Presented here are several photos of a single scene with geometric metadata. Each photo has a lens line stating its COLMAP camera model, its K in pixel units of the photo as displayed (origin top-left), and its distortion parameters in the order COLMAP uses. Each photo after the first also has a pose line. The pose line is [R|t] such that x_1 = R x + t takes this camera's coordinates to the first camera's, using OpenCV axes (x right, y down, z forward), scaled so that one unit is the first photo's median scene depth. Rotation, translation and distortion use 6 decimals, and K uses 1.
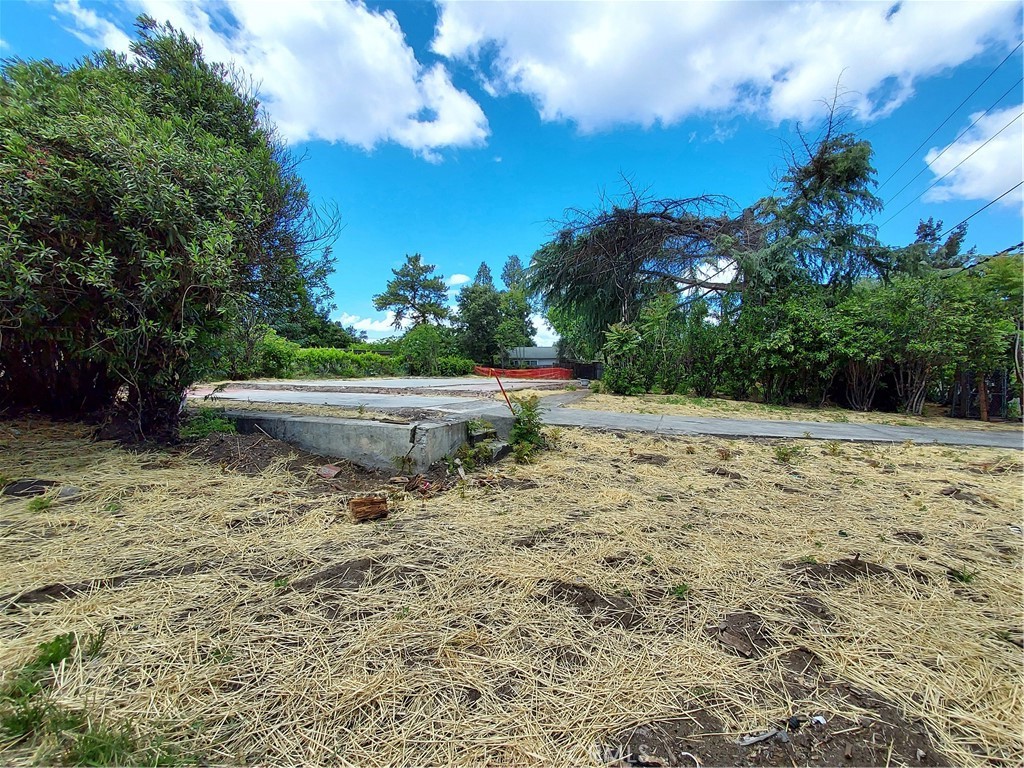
lens RADIAL K [[414.2, 0, 510.9], [0, 414.2, 384.7], [0, 0, 1]] dist [-0.013902, -0.000190]
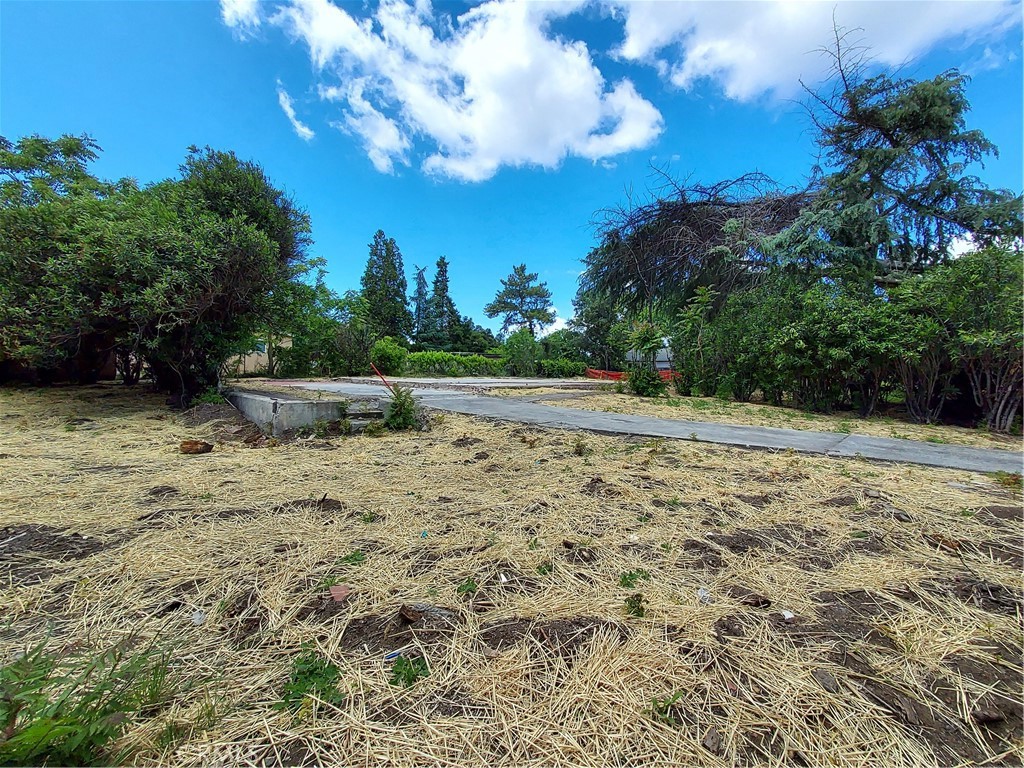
lens RADIAL K [[414.2, 0, 522.6], [0, 414.2, 380.3], [0, 0, 1]] dist [-0.013902, -0.000190]
pose [[0.927363, 0.016487, -0.373800, 0.184218], [-0.024563, 0.999556, -0.016850, 0.005786], [0.373357, 0.024808, 0.927356, 0.001811]]
